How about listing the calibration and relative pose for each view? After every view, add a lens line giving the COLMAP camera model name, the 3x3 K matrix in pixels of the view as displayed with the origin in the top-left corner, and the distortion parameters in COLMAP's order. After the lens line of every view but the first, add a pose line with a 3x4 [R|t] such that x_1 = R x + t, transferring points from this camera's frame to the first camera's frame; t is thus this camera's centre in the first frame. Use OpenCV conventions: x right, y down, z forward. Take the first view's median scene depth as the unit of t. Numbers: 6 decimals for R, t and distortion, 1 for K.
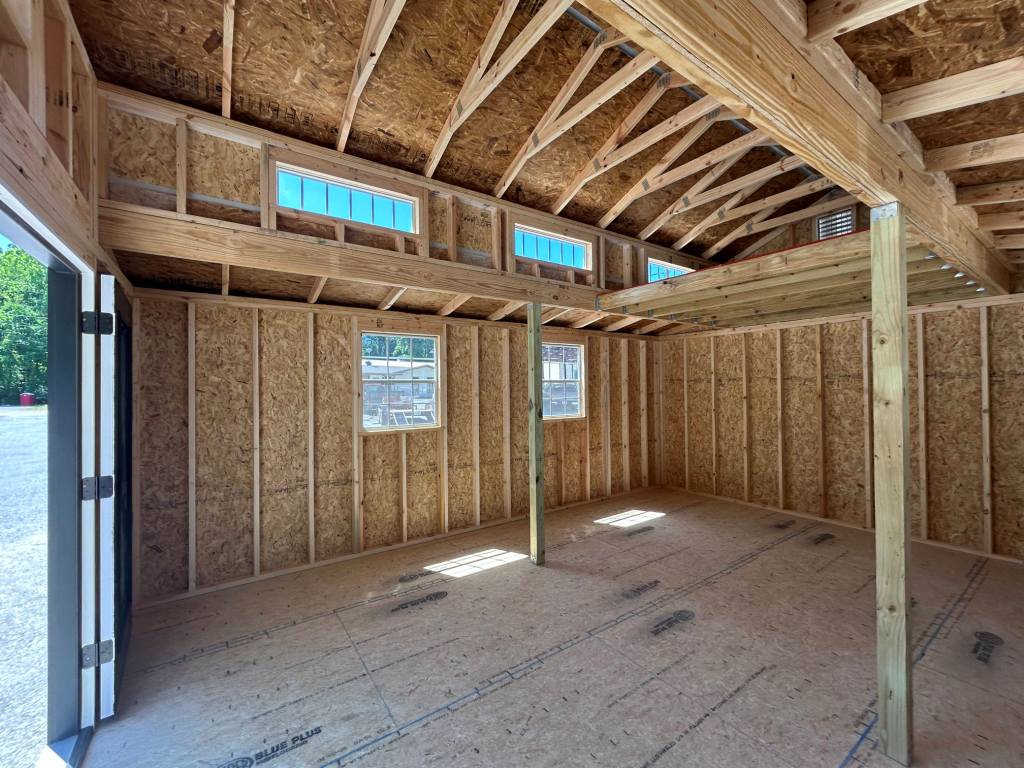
lens RADIAL K [[418.9, 0, 516.5], [0, 418.9, 381.2], [0, 0, 1]] dist [-0.000261, 0.000208]
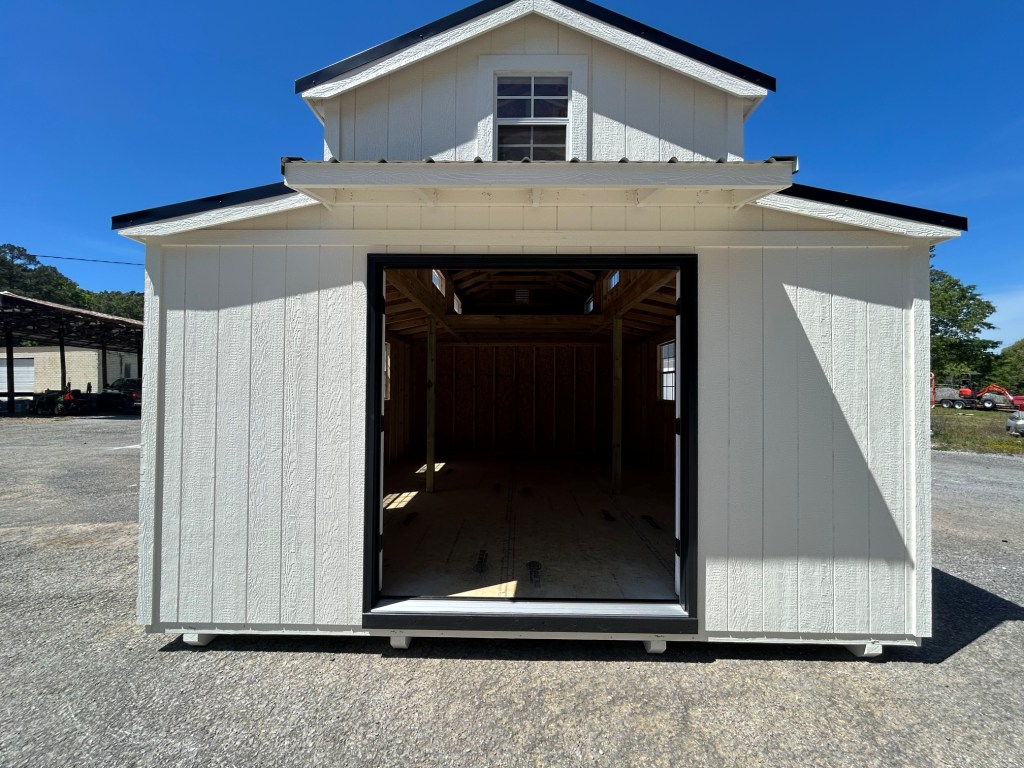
lens RADIAL K [[418.9, 0, 509.2], [0, 418.9, 381.5], [0, 0, 1]] dist [-0.000261, 0.000208]
pose [[0.588140, 0.027401, 0.808295, -0.850241], [-0.020963, 0.999607, -0.018633, 0.058203], [-0.808488, -0.005986, 0.588483, -0.071512]]
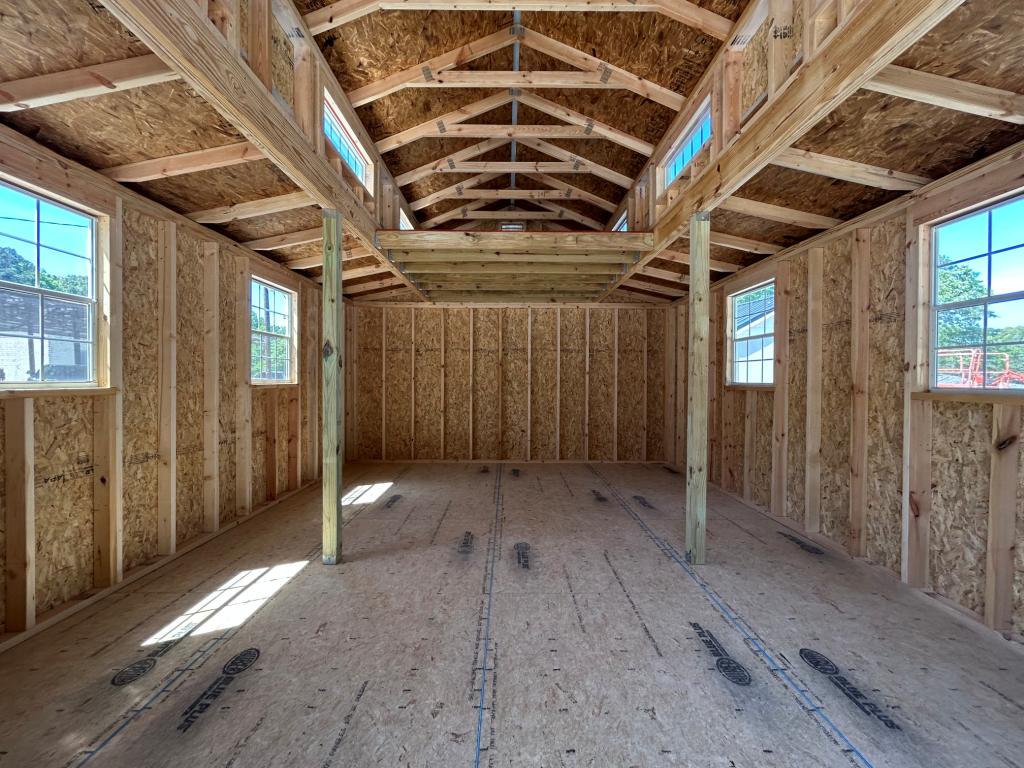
lens RADIAL K [[418.9, 0, 505.5], [0, 418.9, 381.9], [0, 0, 1]] dist [-0.000261, 0.000208]
pose [[0.574259, 0.007894, 0.818635, -0.331657], [-0.020609, 0.999776, 0.004815, 0.089134], [-0.818414, -0.019637, 0.574293, 0.283503]]
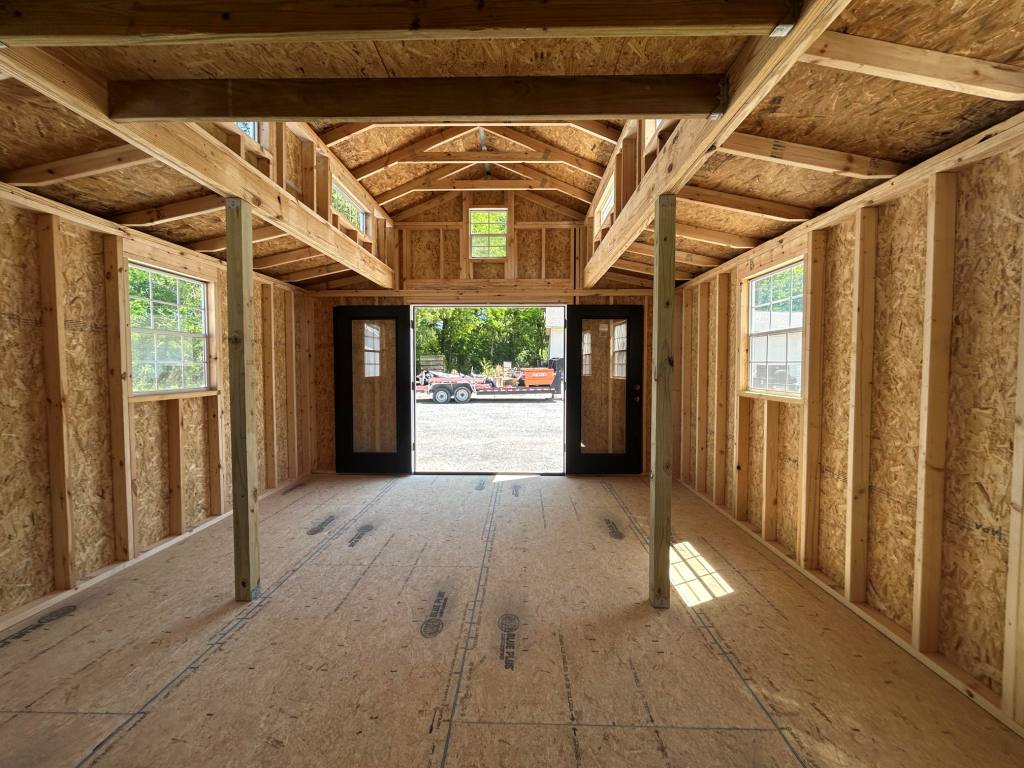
lens RADIAL K [[418.9, 0, 509.5], [0, 418.9, 385.6], [0, 0, 1]] dist [-0.000261, 0.000208]
pose [[-0.594672, 0.047766, -0.802548, 0.603775], [0.013162, 0.998678, 0.049687, 0.051147], [0.803860, 0.018984, -0.594515, 1.034779]]
